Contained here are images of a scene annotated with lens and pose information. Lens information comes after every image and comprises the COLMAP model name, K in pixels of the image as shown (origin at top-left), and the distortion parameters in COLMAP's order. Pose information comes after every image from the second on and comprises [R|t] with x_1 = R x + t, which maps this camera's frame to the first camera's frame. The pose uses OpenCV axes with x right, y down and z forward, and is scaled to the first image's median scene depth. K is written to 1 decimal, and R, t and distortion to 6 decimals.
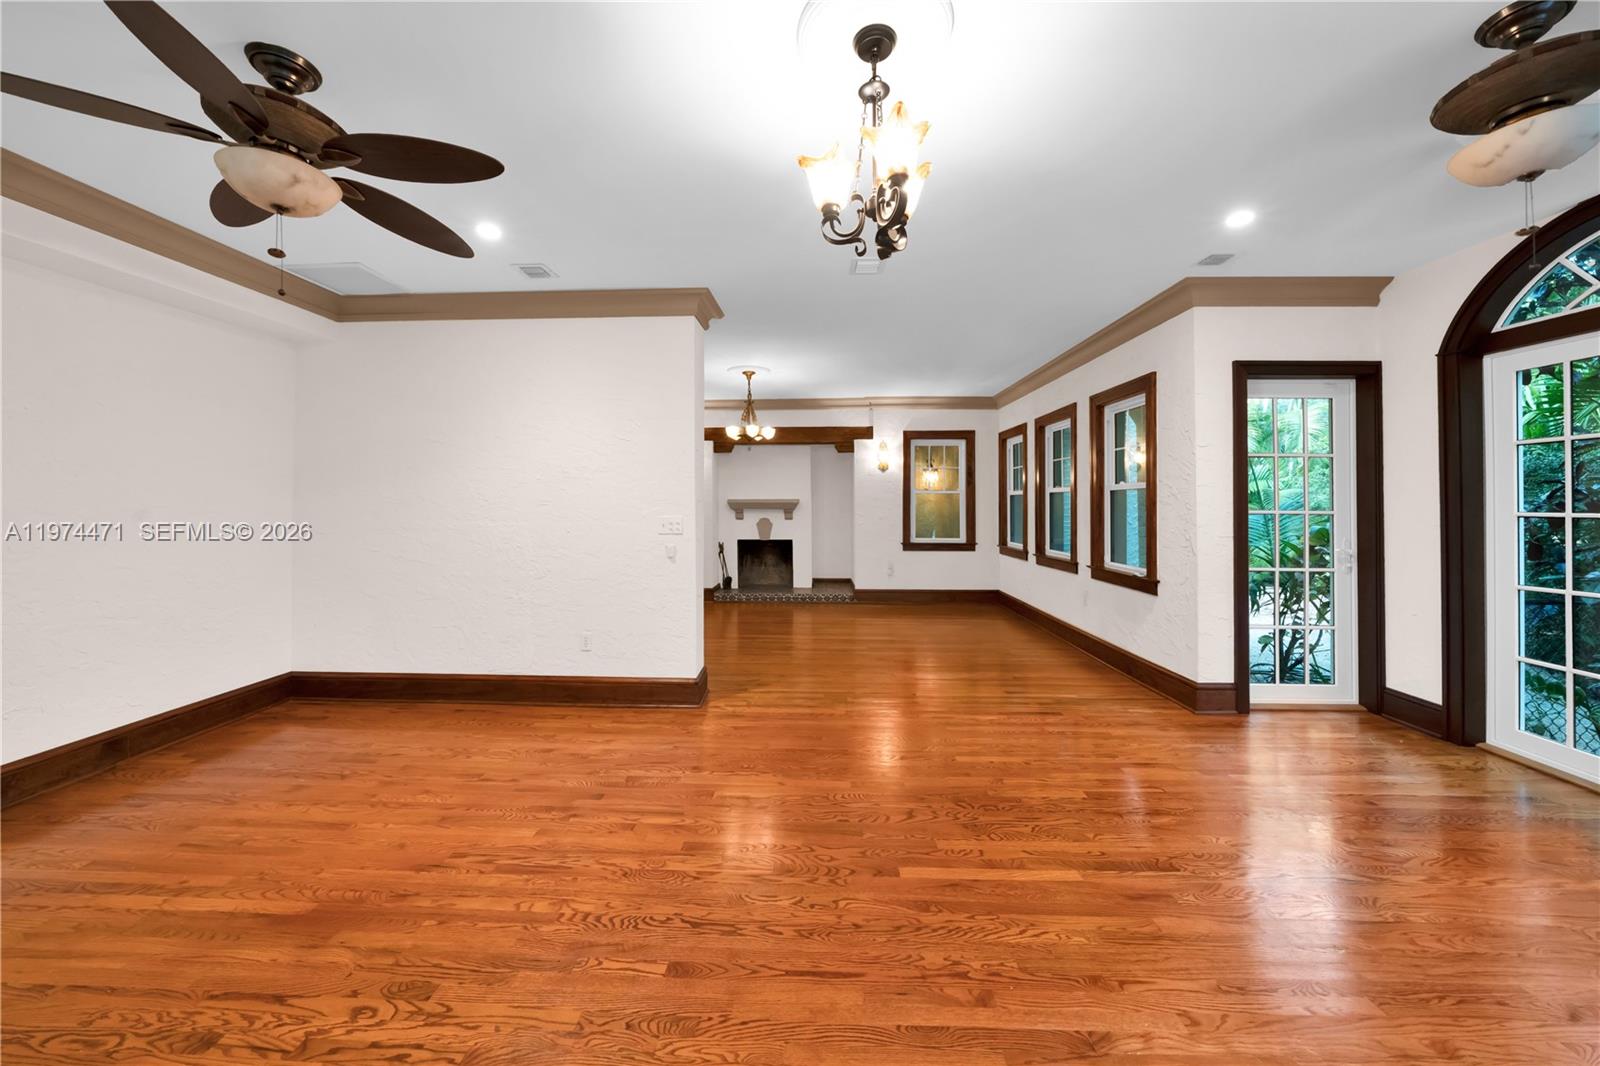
lens RADIAL K [[566.2, 0, 794.0], [0, 566.2, 493.4], [0, 0, 1]] dist [-0.003009, -0.000510]
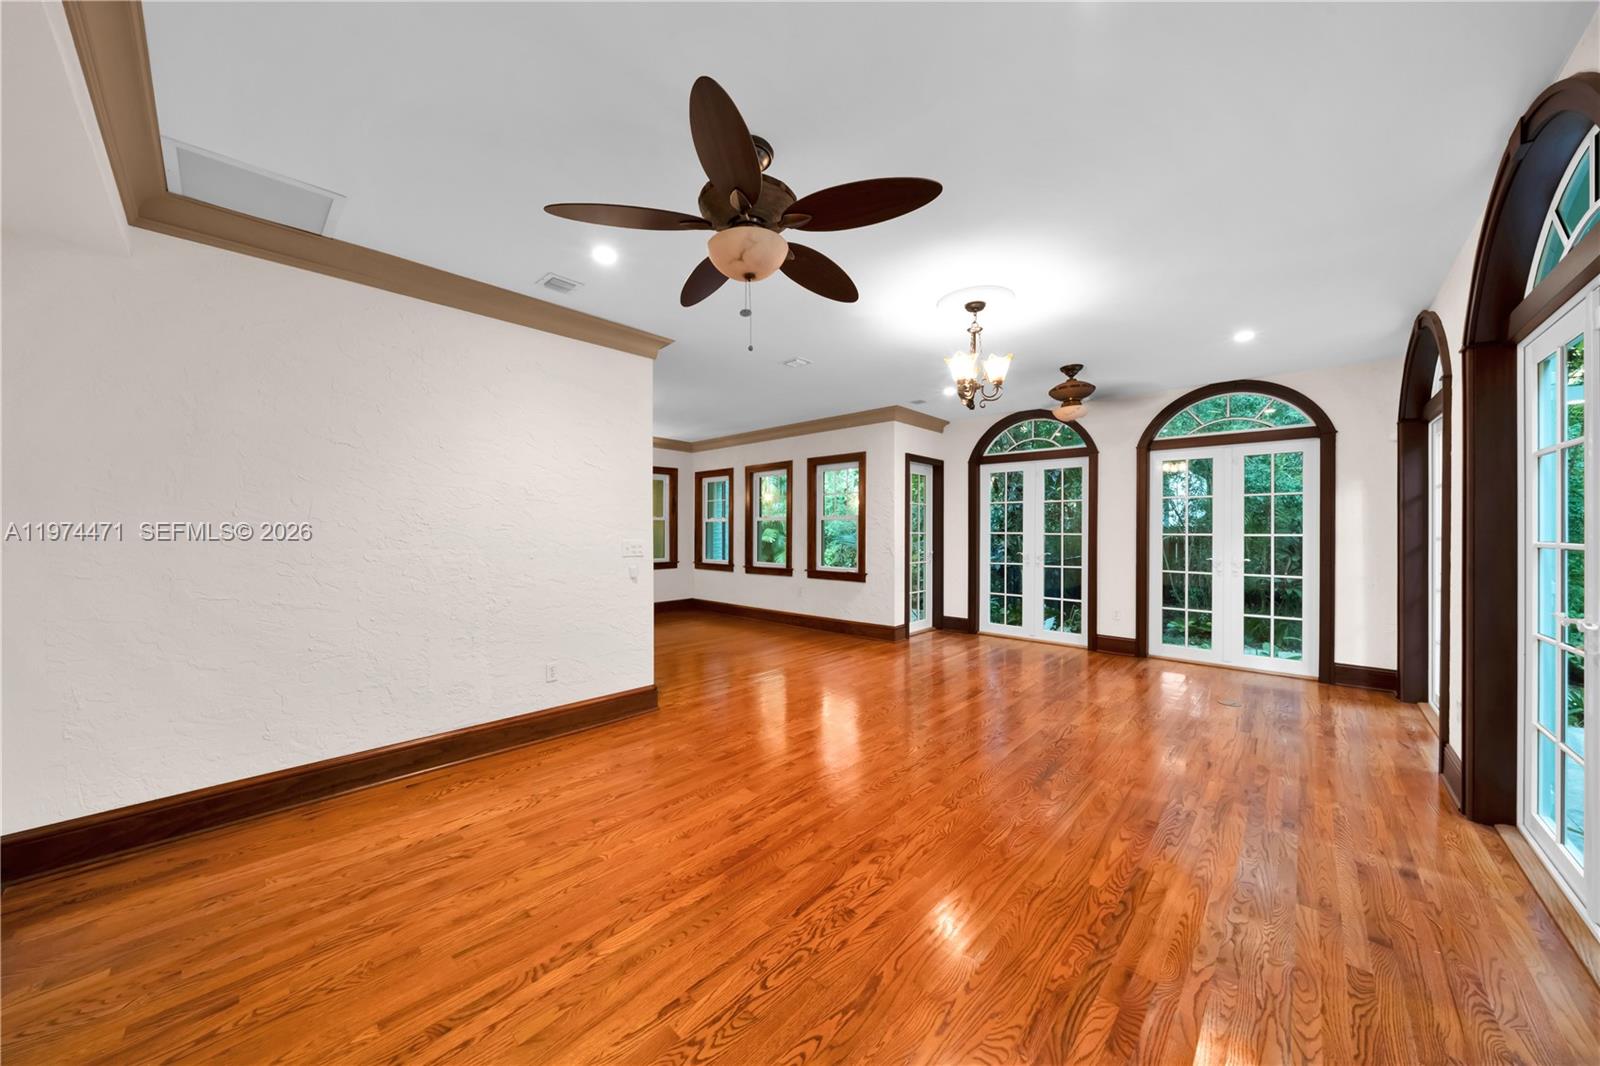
lens RADIAL K [[546.5, 0, 798.2], [0, 546.5, 529.5], [0, 0, 1]] dist [-0.005957, 0.000047]
pose [[0.651591, -0.001198, 0.758570, -0.823839], [-0.013058, 0.999833, 0.012795, 0.002007], [-0.758458, -0.018242, 0.651466, 0.085395]]
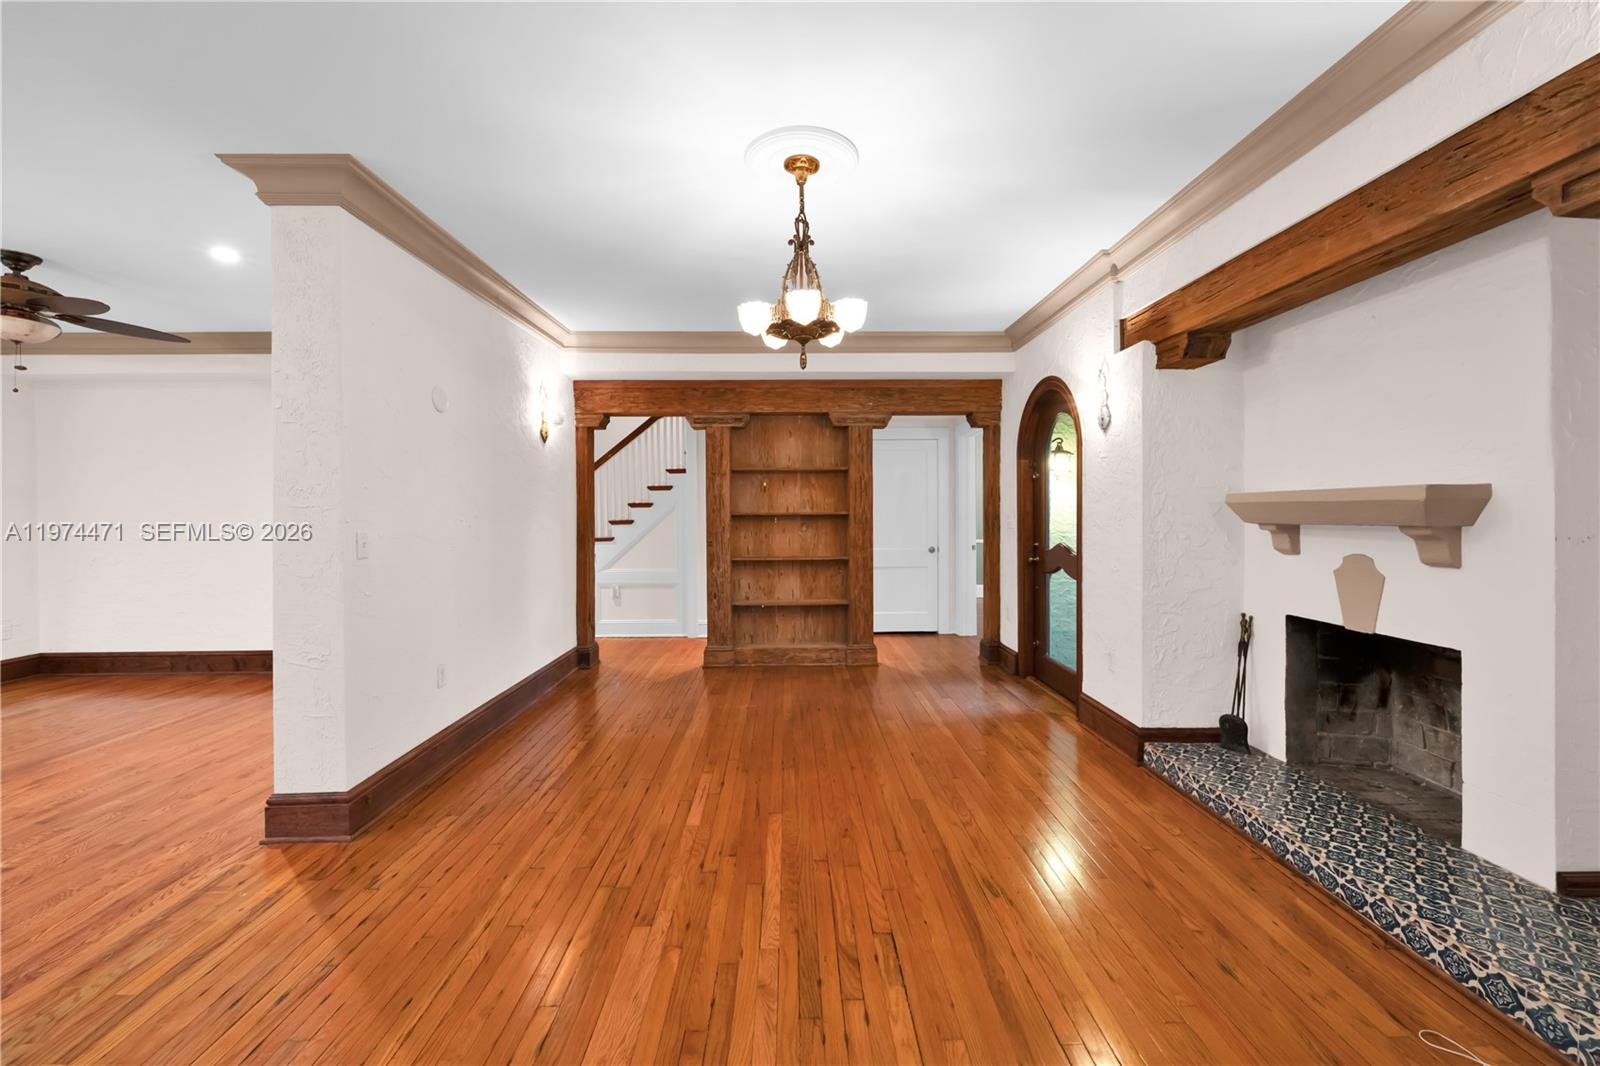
lens RADIAL K [[632.9, 0, 796.1], [0, 632.9, 512.0], [0, 0, 1]] dist [-0.003793, 0.000720]
pose [[0.064748, 0.001948, -0.997900, 0.561483], [0.024243, 0.999700, 0.003524, 0.030643], [0.997607, -0.024420, 0.064682, 1.563084]]
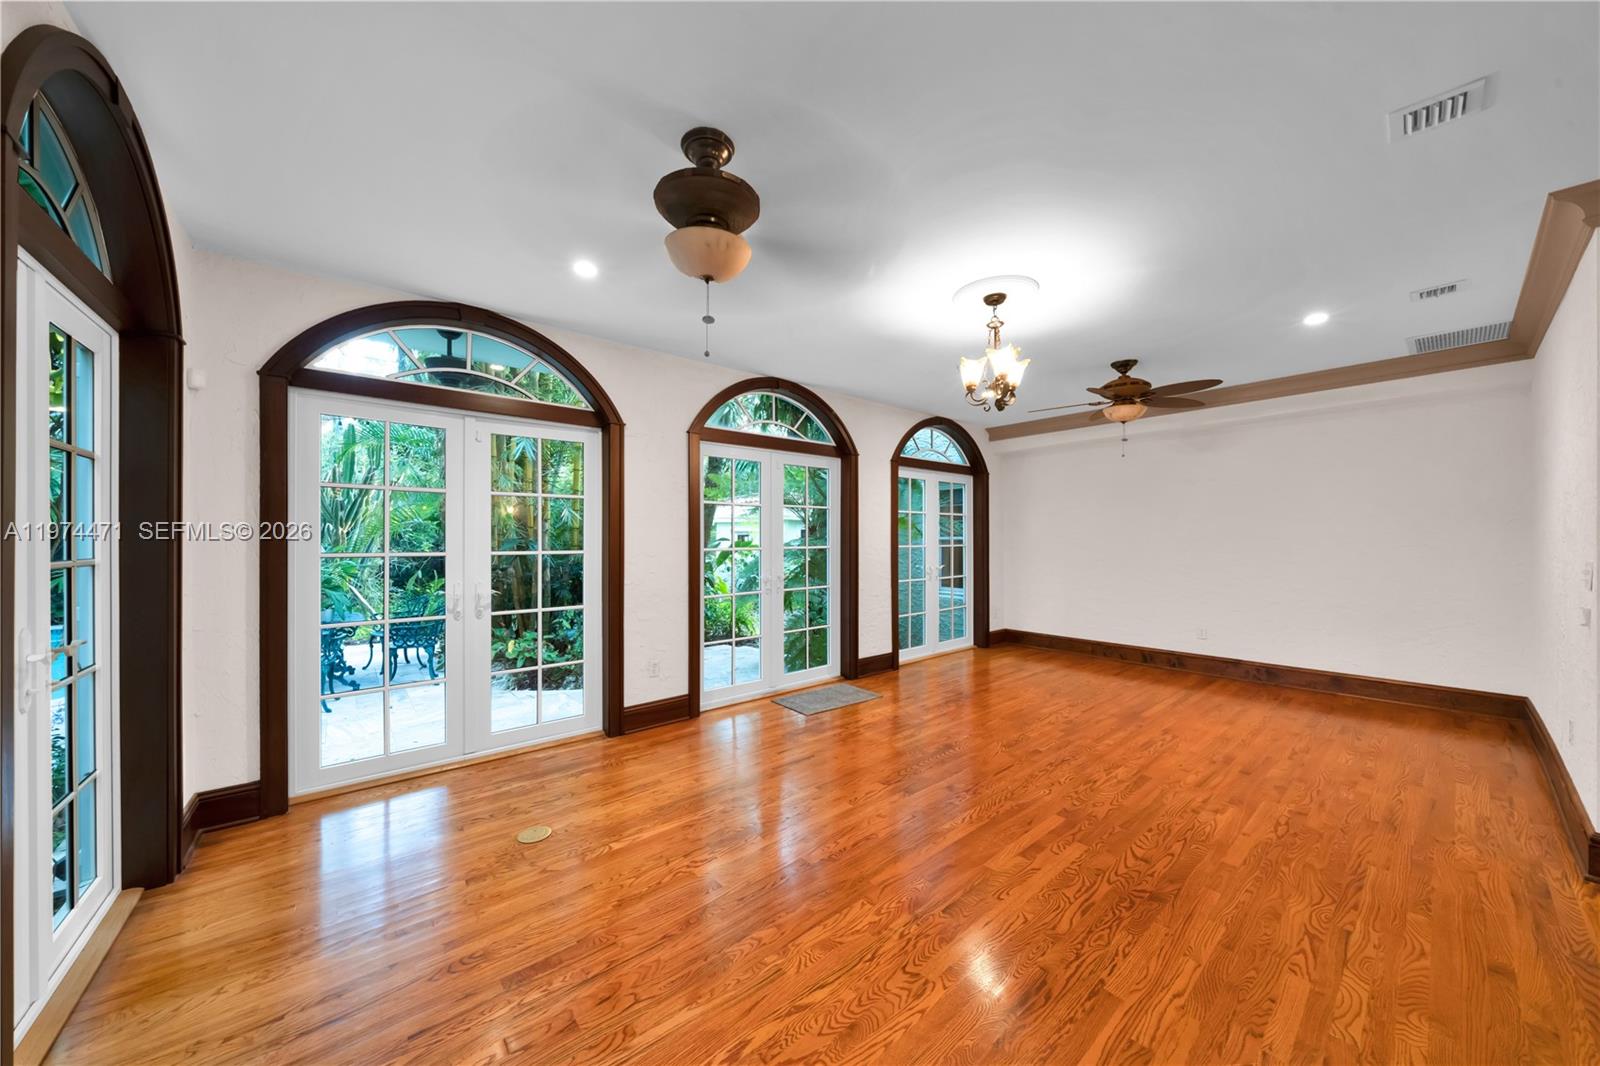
lens RADIAL K [[546.5, 0, 802.9], [0, 546.5, 539.2], [0, 0, 1]] dist [-0.005957, 0.000047]
pose [[-0.736144, 0.002383, -0.676821, 0.851861], [0.013828, 0.999838, -0.011520, 0.010436], [0.676684, -0.017840, -0.736058, 0.874911]]
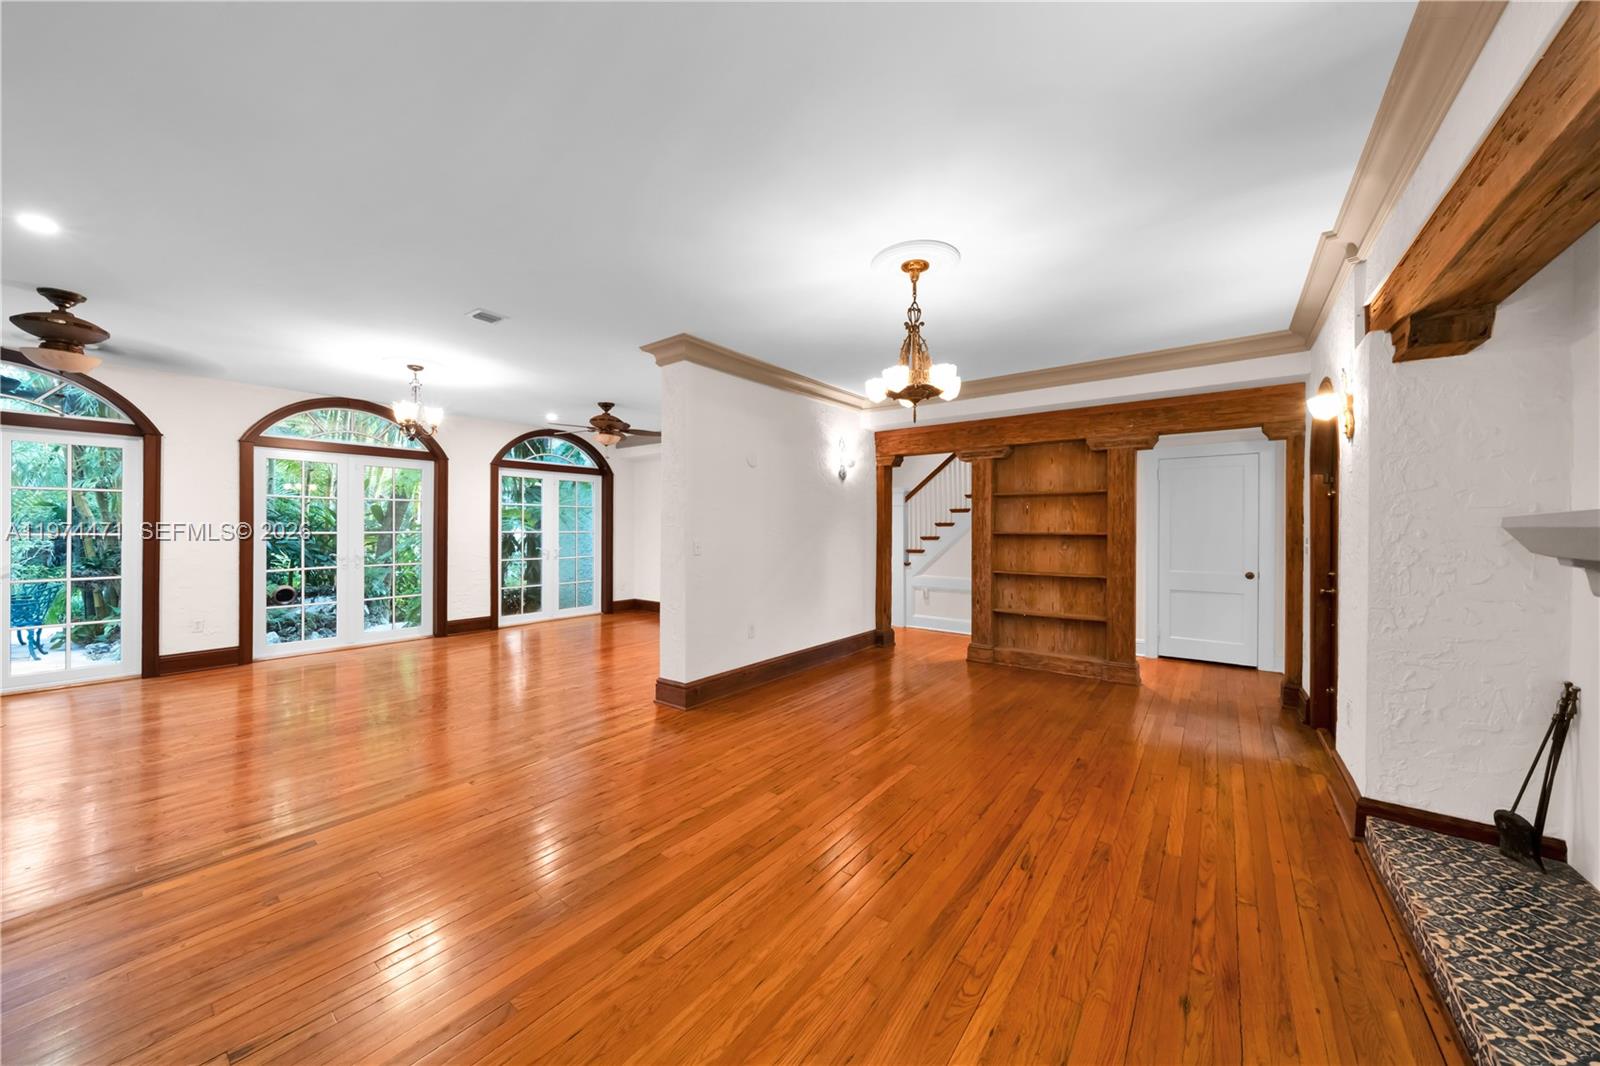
lens RADIAL K [[546.5, 0, 799.7], [0, 546.5, 527.1], [0, 0, 1]] dist [-0.005957, 0.000047]
pose [[-0.566623, -0.004109, -0.823967, 0.604918], [0.010690, 0.999867, -0.012337, 0.033859], [0.823908, -0.015799, -0.566504, 1.921669]]
